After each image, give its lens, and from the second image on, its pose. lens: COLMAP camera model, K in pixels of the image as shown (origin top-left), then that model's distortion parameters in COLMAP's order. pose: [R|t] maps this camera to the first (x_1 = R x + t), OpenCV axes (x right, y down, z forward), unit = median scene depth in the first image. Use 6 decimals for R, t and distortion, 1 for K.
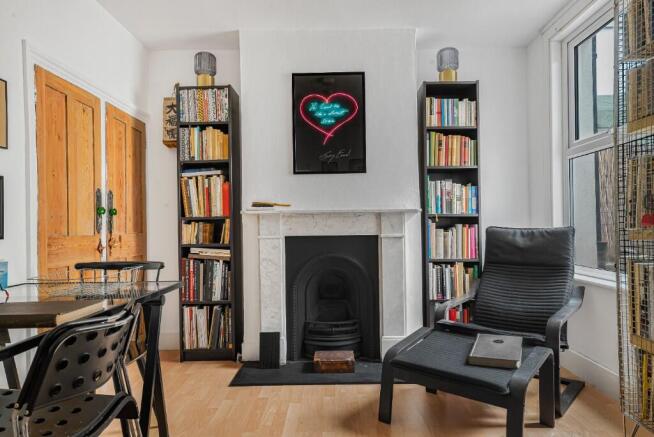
lens RADIAL K [[430.1, 0, 325.6], [0, 430.1, 222.8], [0, 0, 1]] dist [0.014958, 0.008178]
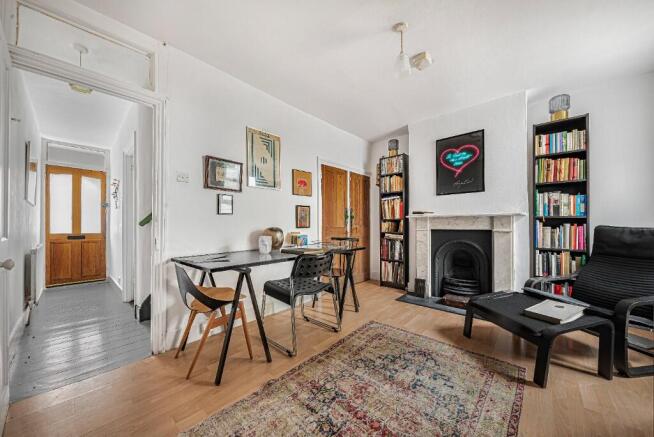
lens RADIAL K [[238.0, 0, 322.4], [0, 238.0, 224.0], [0, 0, 1]] dist [-0.007696, -0.000469]
pose [[0.733954, 0.009513, -0.679132, 0.254133], [-0.000058, 0.999903, 0.013944, -0.005683], [0.679199, -0.010195, 0.733883, -0.069902]]
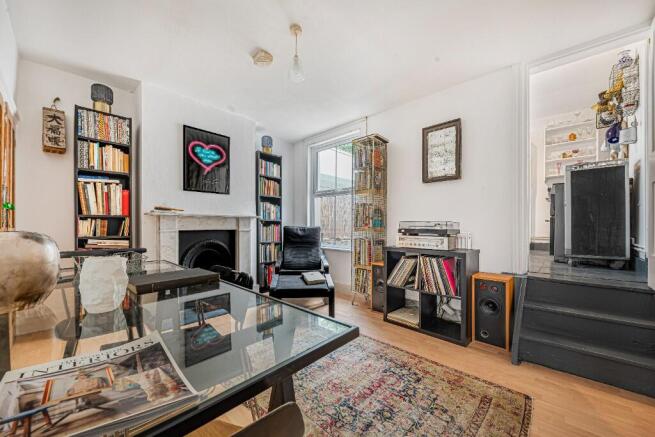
lens RADIAL K [[247.2, 0, 338.1], [0, 247.2, 224.3], [0, 0, 1]] dist [0.002748, 0.000415]
pose [[0.656438, 0.018486, 0.754153, -0.376854], [-0.020973, 0.999761, -0.006250, 0.003638], [-0.754088, -0.011714, 0.656669, -0.003386]]
